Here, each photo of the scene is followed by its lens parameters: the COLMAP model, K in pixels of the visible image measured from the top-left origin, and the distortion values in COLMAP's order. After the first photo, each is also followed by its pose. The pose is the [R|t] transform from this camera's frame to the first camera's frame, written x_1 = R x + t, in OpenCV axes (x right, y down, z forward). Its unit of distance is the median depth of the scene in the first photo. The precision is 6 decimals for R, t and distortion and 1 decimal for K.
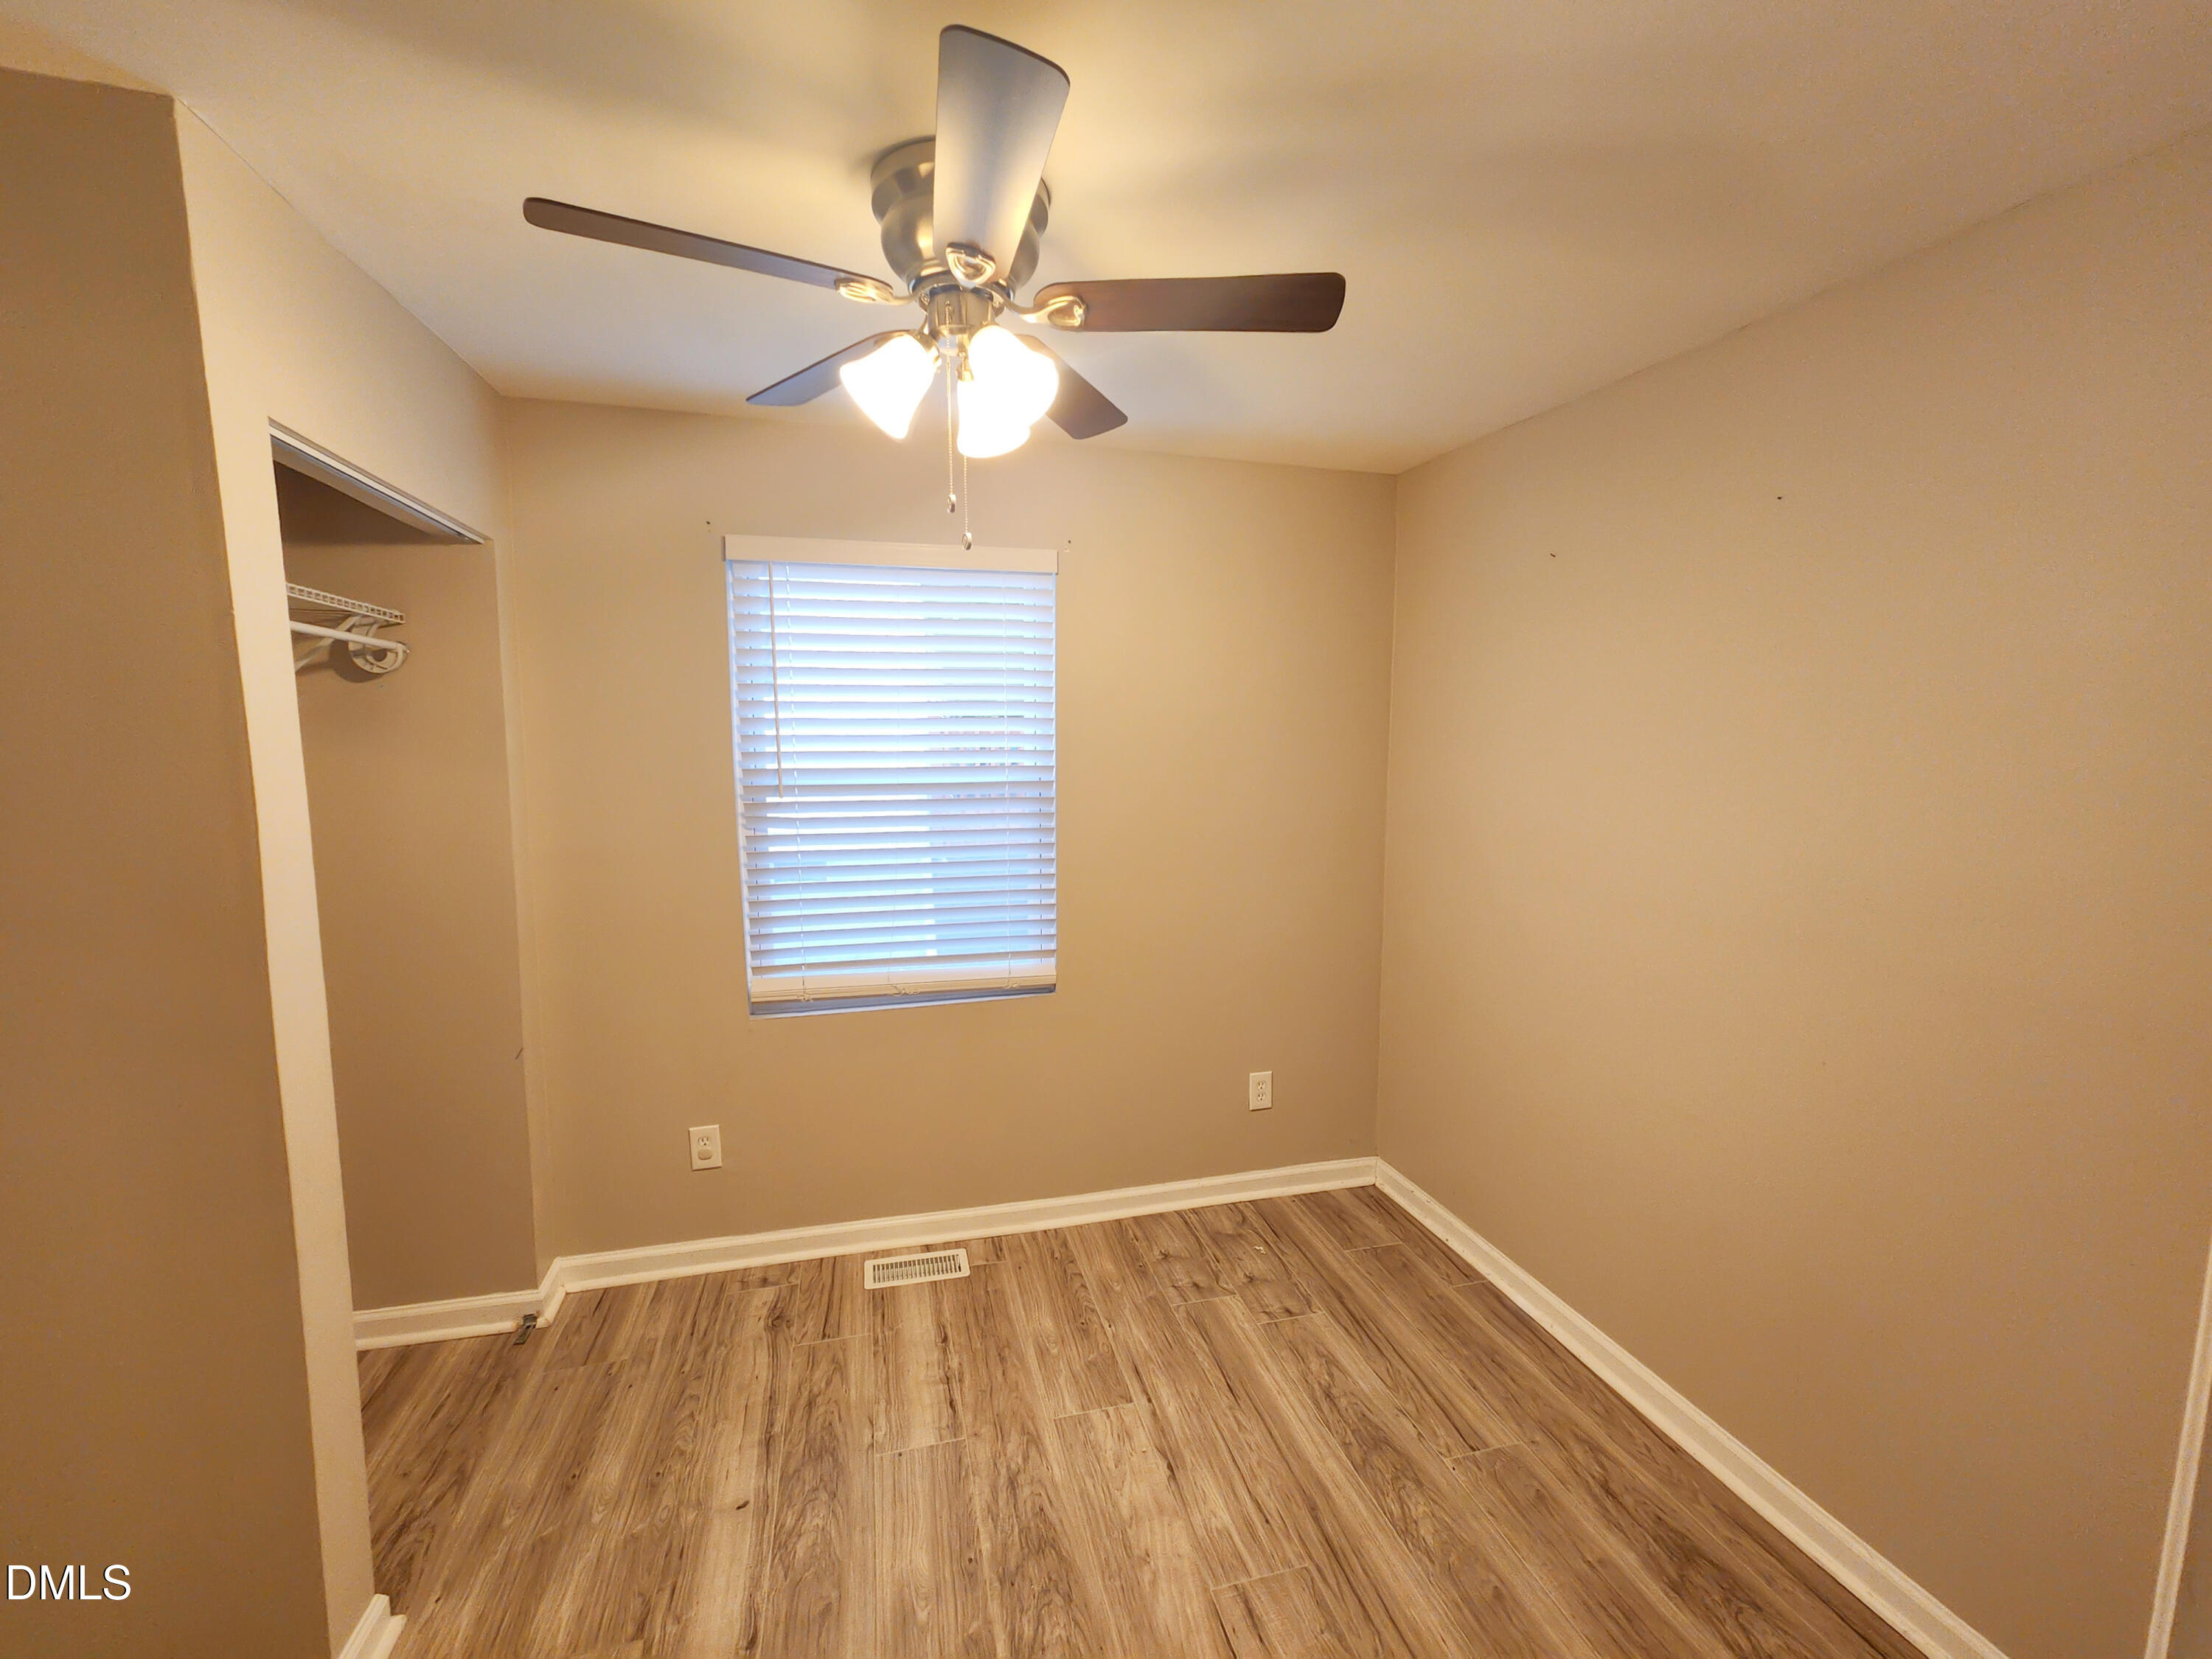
lens RADIAL K [[899.2, 0, 1088.4], [0, 899.2, 813.7], [0, 0, 1]] dist [0.004504, -0.000146]
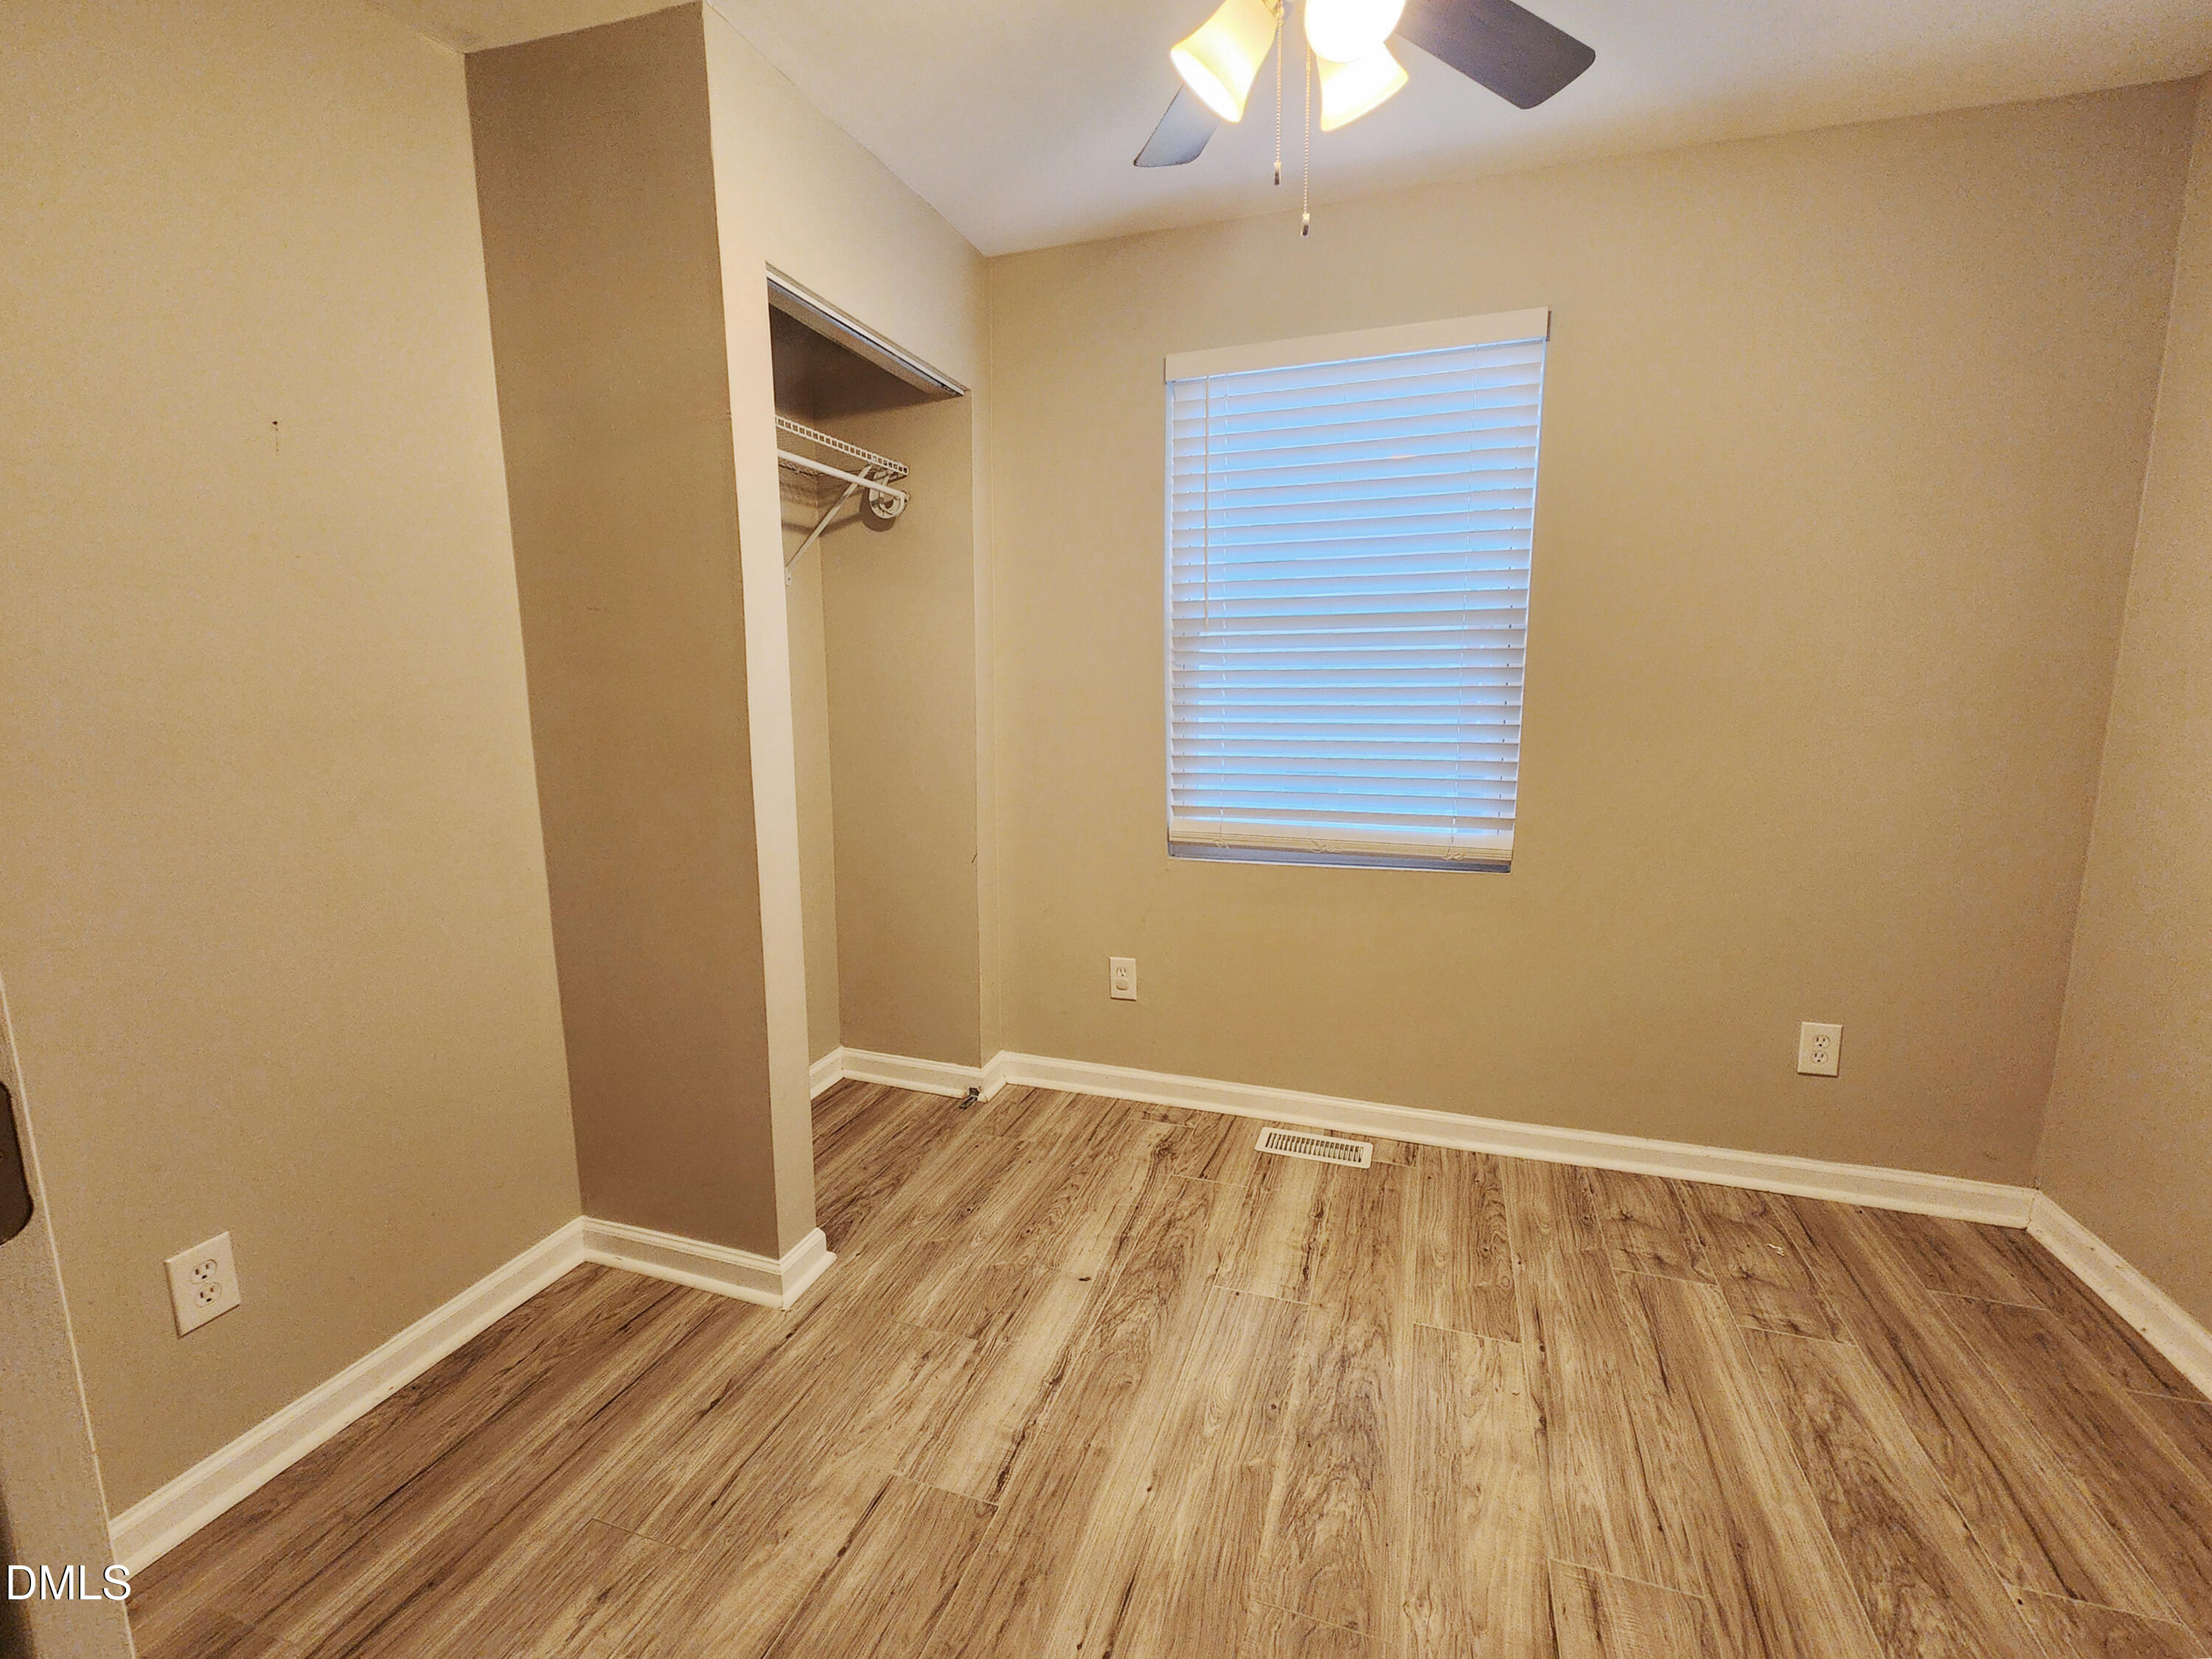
lens RADIAL K [[978.0, 0, 1097.5], [0, 978.0, 822.9], [0, 0, 1]] dist [-0.005451, -0.000513]
pose [[0.832478, 0.076159, -0.548799, 0.170024], [-0.044720, 0.996512, 0.070454, 0.137920], [0.552250, -0.034110, 0.832980, 0.076911]]
